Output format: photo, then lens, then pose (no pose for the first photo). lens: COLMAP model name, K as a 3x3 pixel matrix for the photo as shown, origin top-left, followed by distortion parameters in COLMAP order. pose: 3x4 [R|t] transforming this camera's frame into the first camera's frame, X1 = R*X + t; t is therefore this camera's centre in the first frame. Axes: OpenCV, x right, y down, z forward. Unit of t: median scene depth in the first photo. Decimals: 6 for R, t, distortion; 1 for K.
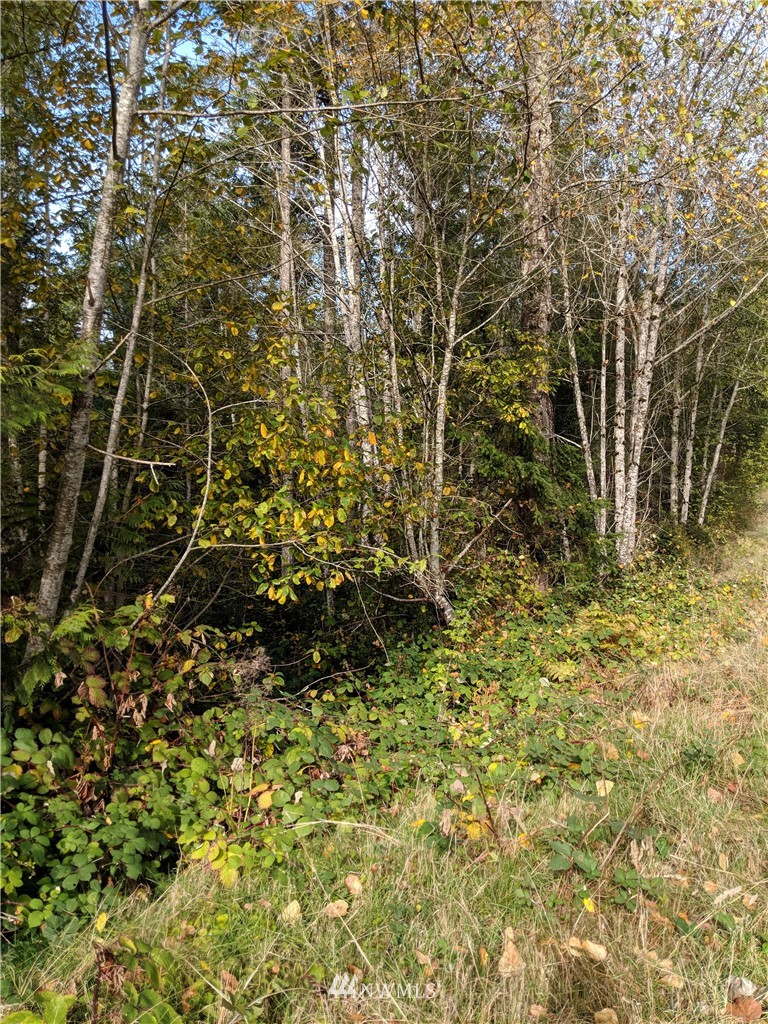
lens RADIAL K [[820.3, 0, 384.0], [0, 820.3, 511.0], [0, 0, 1]] dist [0.008086, -0.095686]
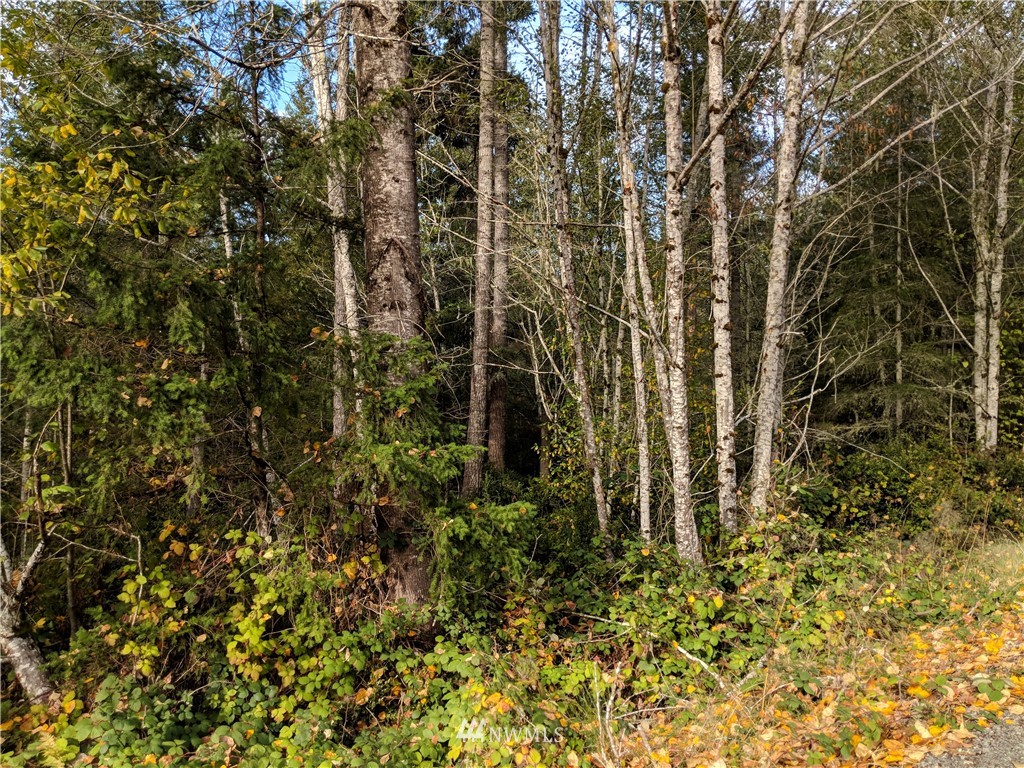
lens RADIAL K [[820.3, 0, 512.5], [0, 820.3, 384.2], [0, 0, 1]] dist [0.008086, -0.095686]
pose [[0.934524, -0.007446, -0.355822, 0.356935], [-0.002304, 0.999634, -0.026970, -0.026658], [0.355893, 0.026024, 0.934164, 0.404877]]
